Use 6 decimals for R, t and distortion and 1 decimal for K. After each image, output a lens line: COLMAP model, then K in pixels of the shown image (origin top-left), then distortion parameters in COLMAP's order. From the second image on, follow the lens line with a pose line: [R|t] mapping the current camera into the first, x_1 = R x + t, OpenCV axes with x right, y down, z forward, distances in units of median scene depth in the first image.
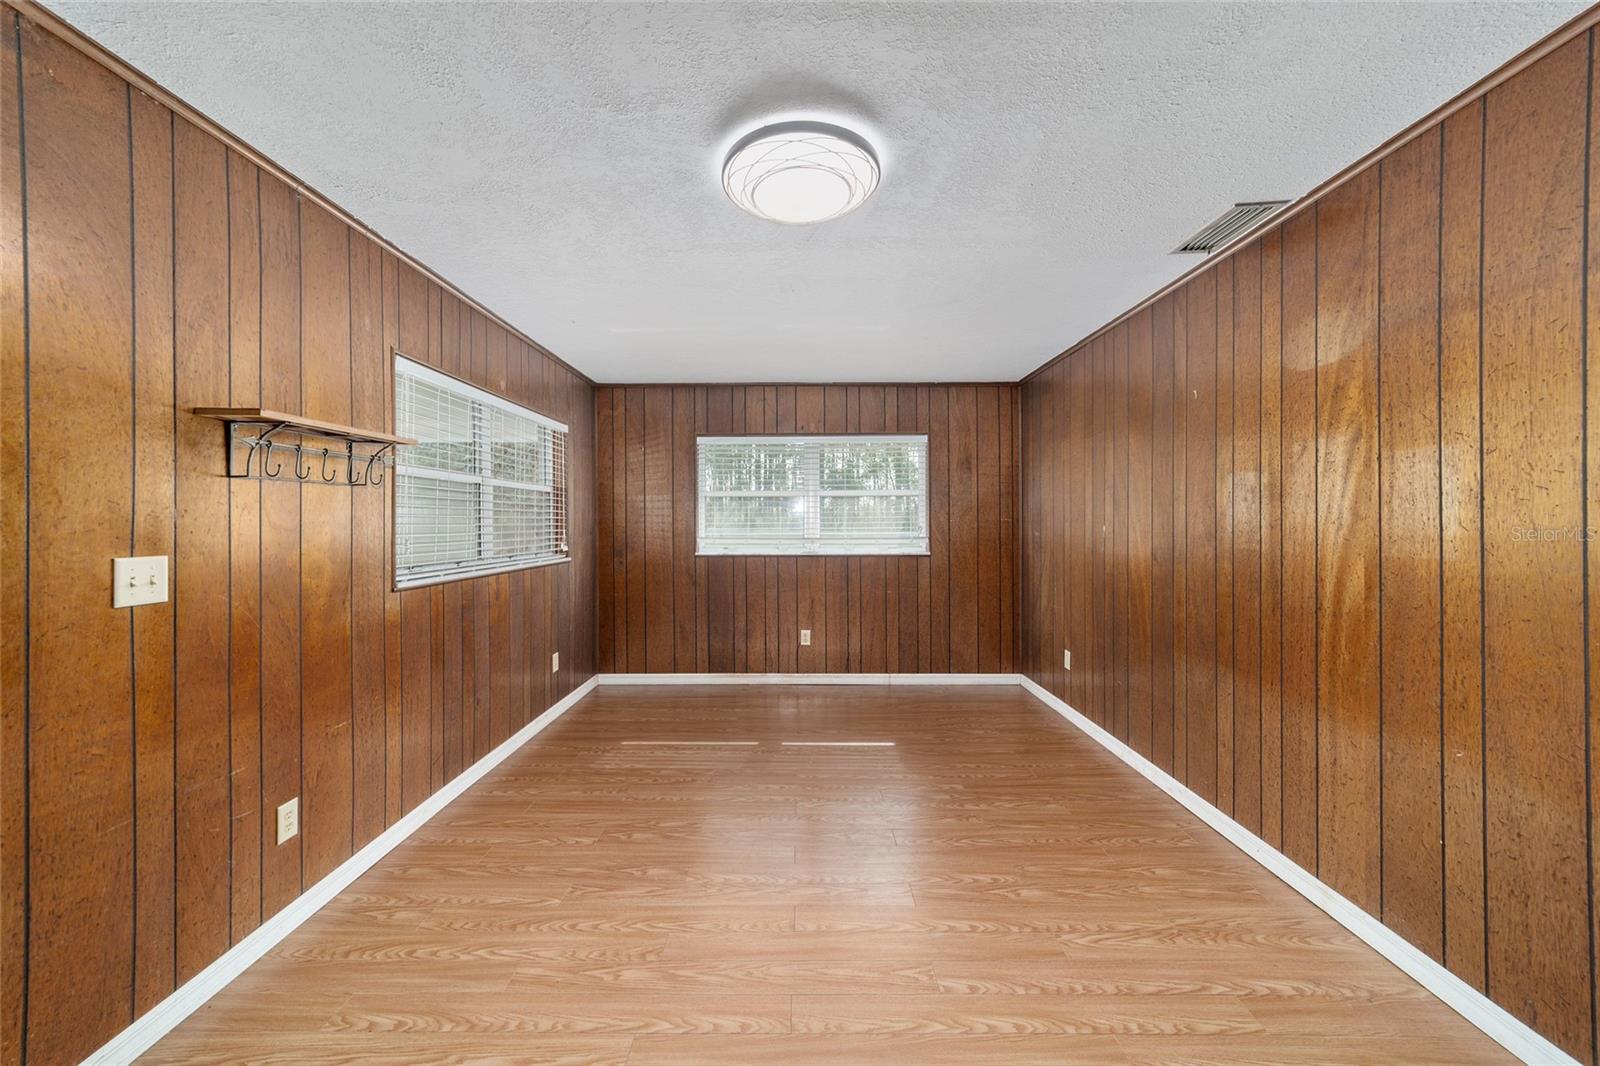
lens RADIAL K [[614.1, 0, 786.4], [0, 614.1, 519.3], [0, 0, 1]] dist [-0.018631, 0.008055]
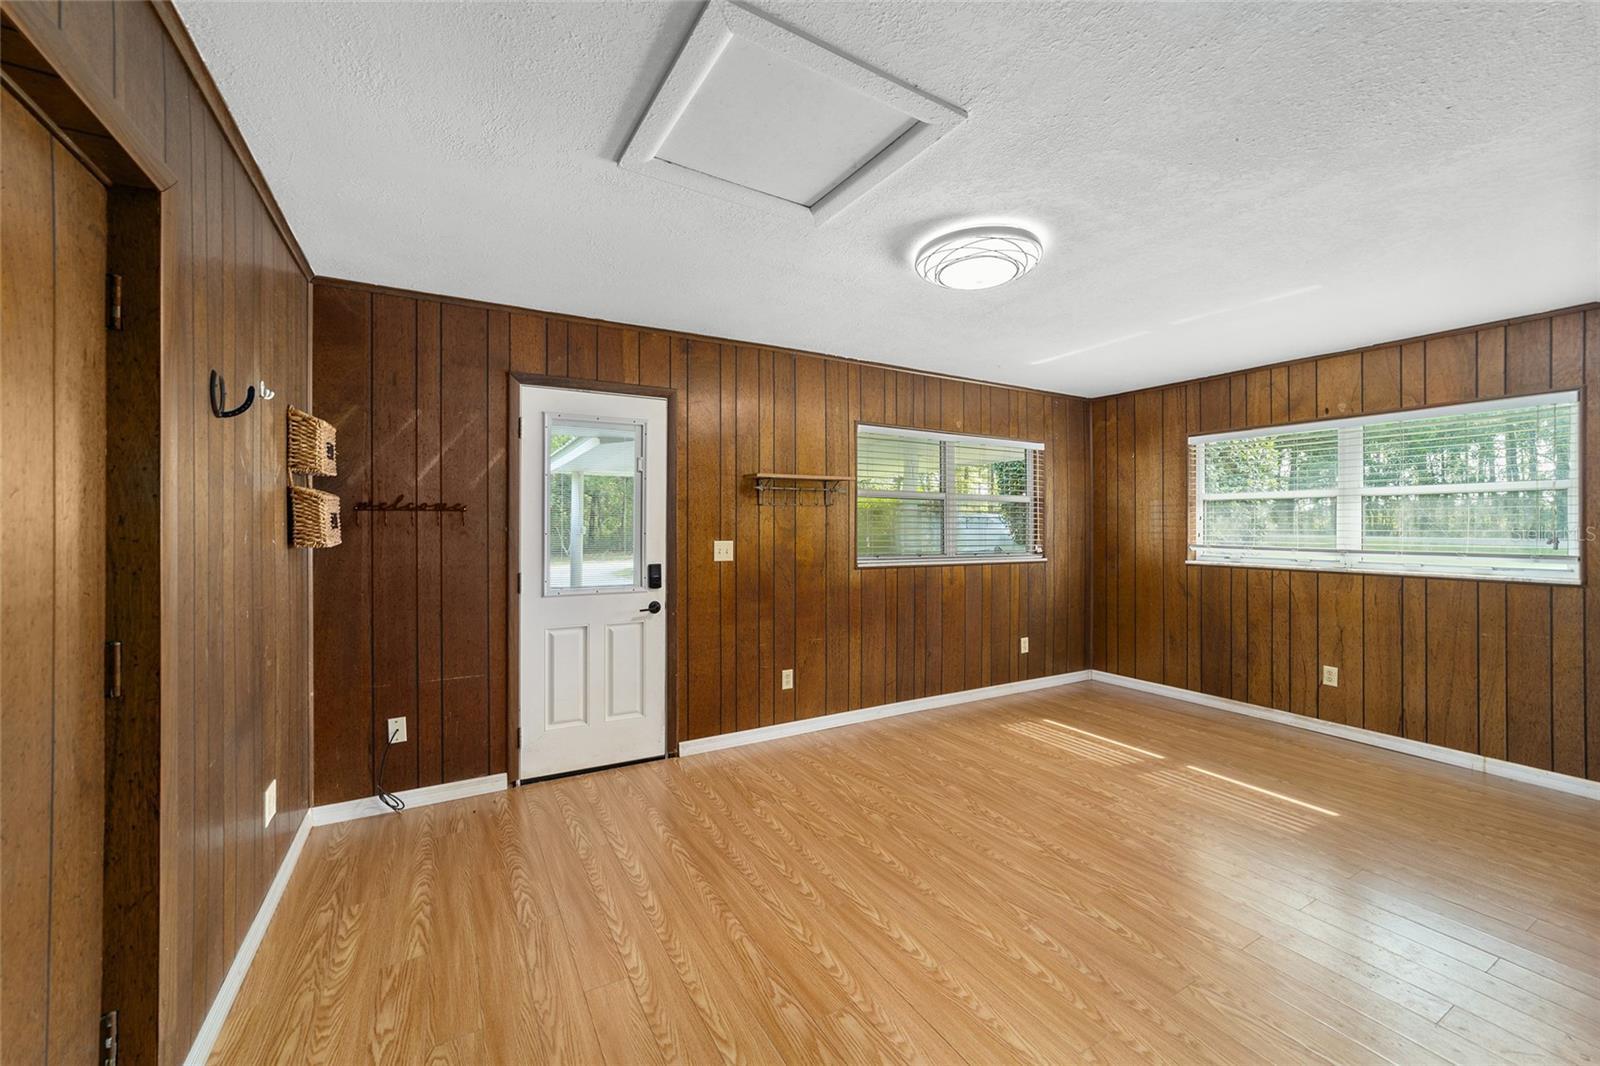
lens RADIAL K [[614.1, 0, 799.8], [0, 614.1, 534.2], [0, 0, 1]] dist [-0.018631, 0.008055]
pose [[0.511102, 0.015872, -0.859374, 0.655061], [-0.002201, 0.999850, 0.017157, -0.003760], [0.859517, -0.006877, 0.511060, 0.021308]]
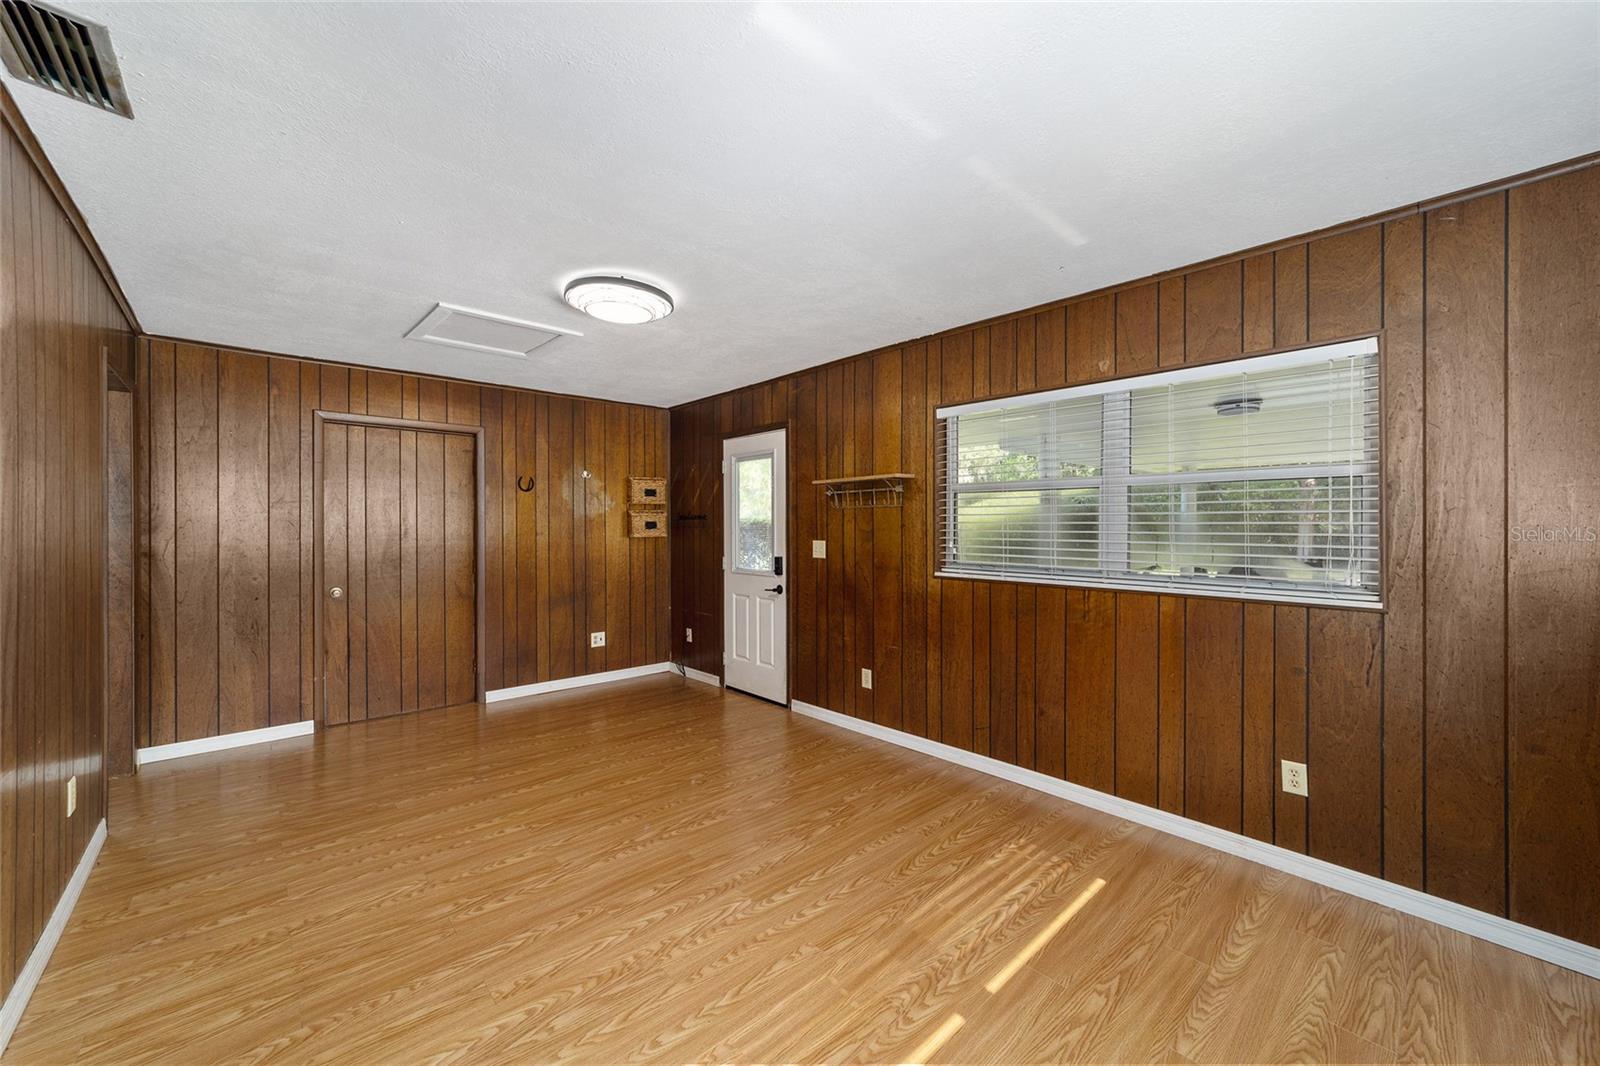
lens RADIAL K [[614.1, 0, 801.9], [0, 614.1, 525.6], [0, 0, 1]] dist [-0.018631, 0.008055]
pose [[-0.717995, 0.002853, -0.696043, 0.531644], [0.004541, 0.999990, -0.000585, -0.001939], [0.696034, -0.003581, -0.718000, 1.688052]]
